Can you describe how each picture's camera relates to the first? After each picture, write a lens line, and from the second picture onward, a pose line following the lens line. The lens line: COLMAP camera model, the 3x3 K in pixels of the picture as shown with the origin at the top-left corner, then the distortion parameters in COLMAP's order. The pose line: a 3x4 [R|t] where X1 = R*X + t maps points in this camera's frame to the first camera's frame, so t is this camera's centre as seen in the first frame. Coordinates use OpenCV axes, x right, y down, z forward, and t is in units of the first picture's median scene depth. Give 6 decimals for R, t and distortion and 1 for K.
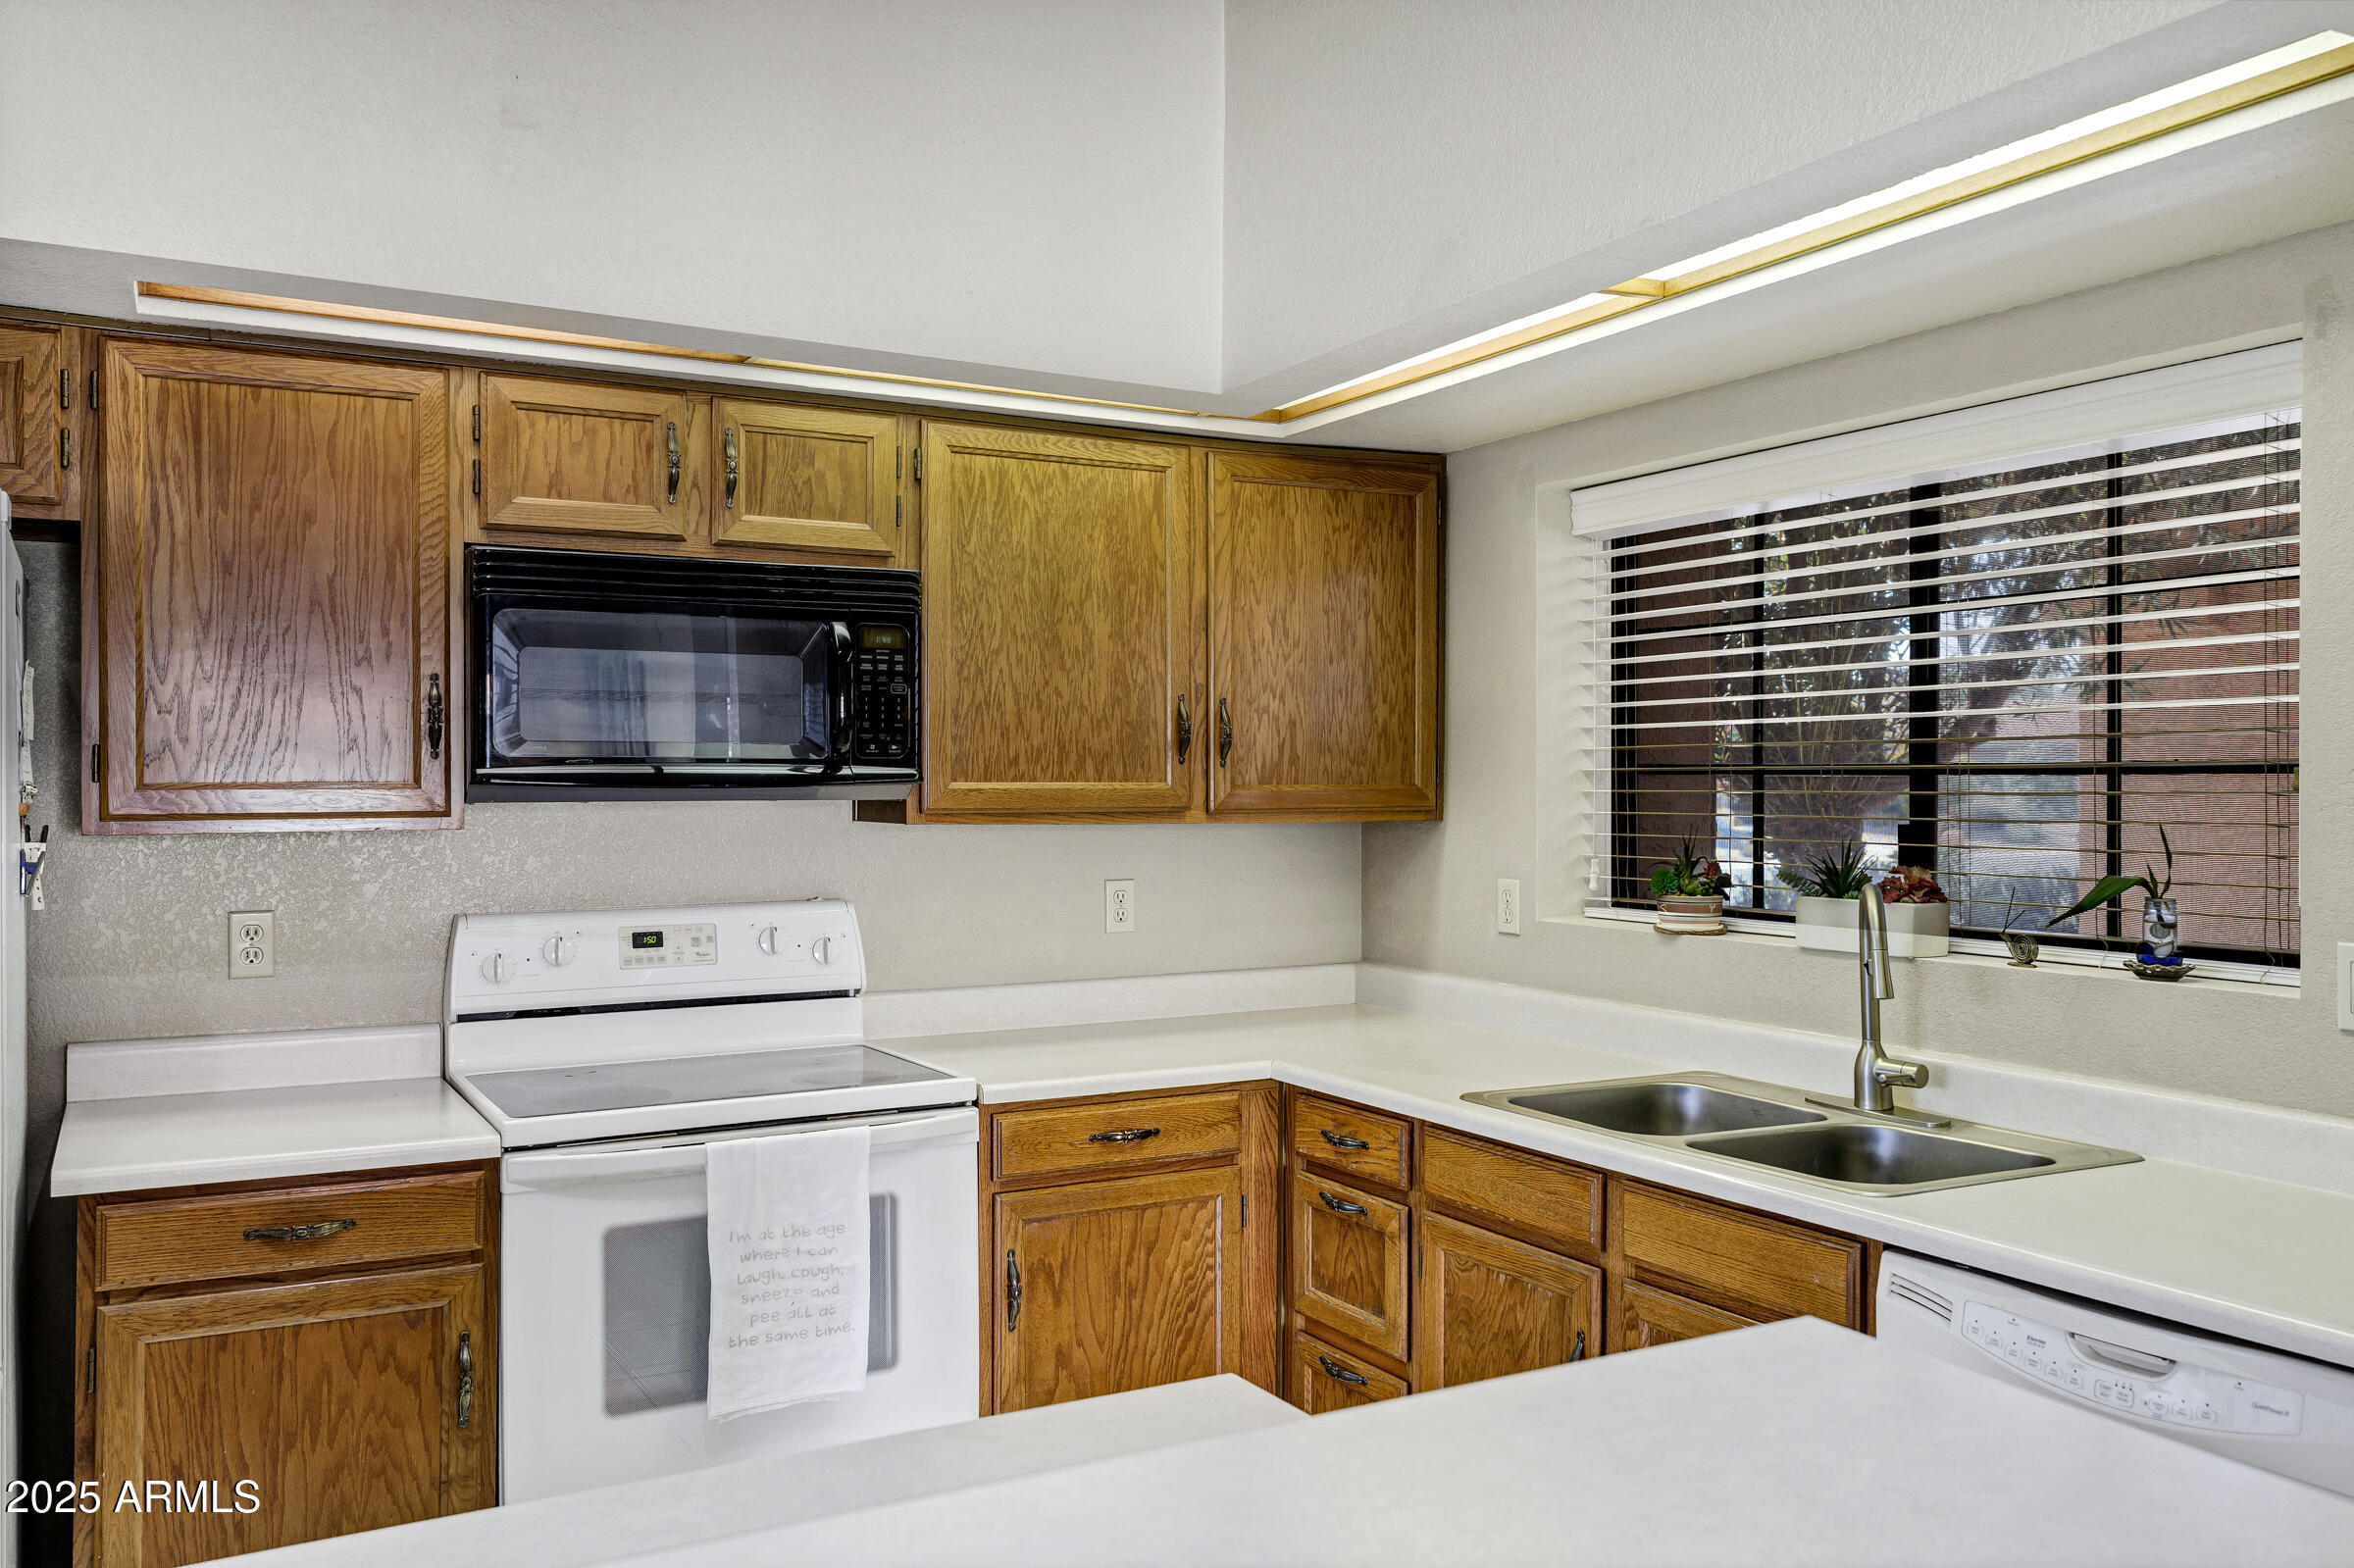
lens RADIAL K [[1824.0, 0, 1198.0], [0, 1824.0, 781.8], [0, 0, 1]] dist [0.007713, 0.009443]
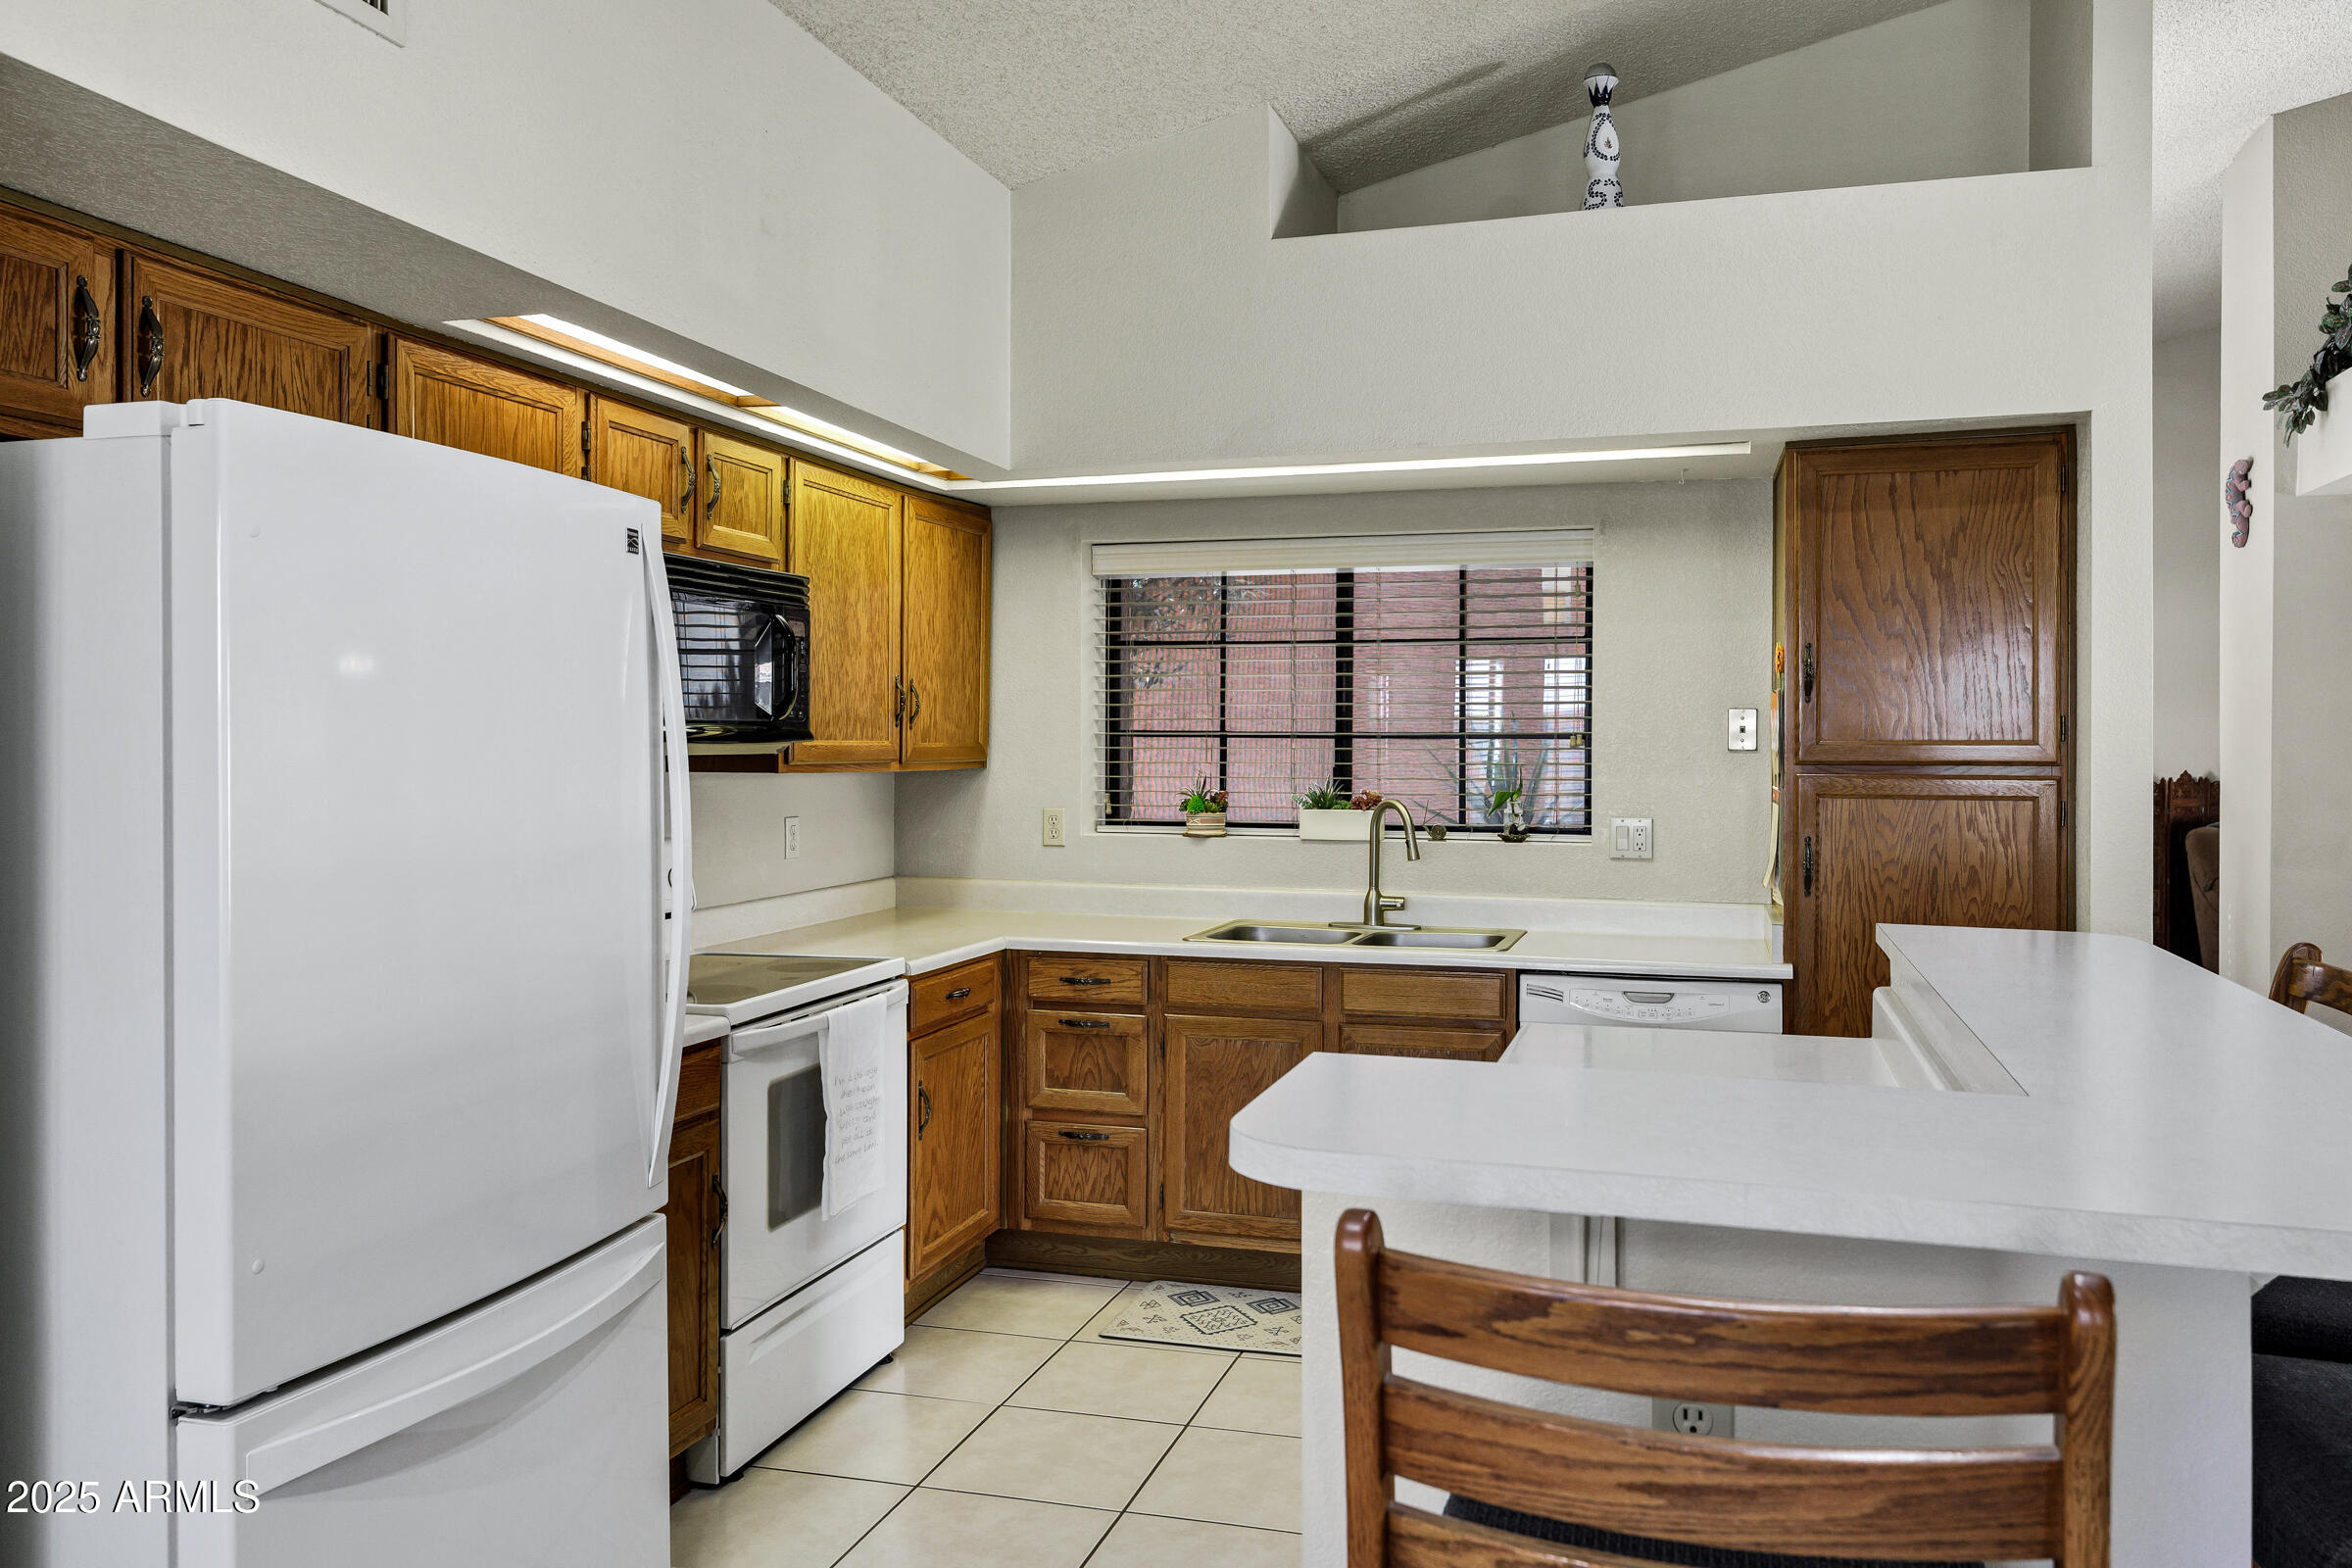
lens RADIAL K [[1766.4, 0, 1195.0], [0, 1766.4, 746.8], [0, 0, 1]] dist [-0.004267, -0.006716]
pose [[0.703835, 0.001812, 0.710361, -0.894068], [-0.003729, 0.999992, 0.001144, 0.002429], [-0.710354, -0.003454, 0.703837, -0.083214]]
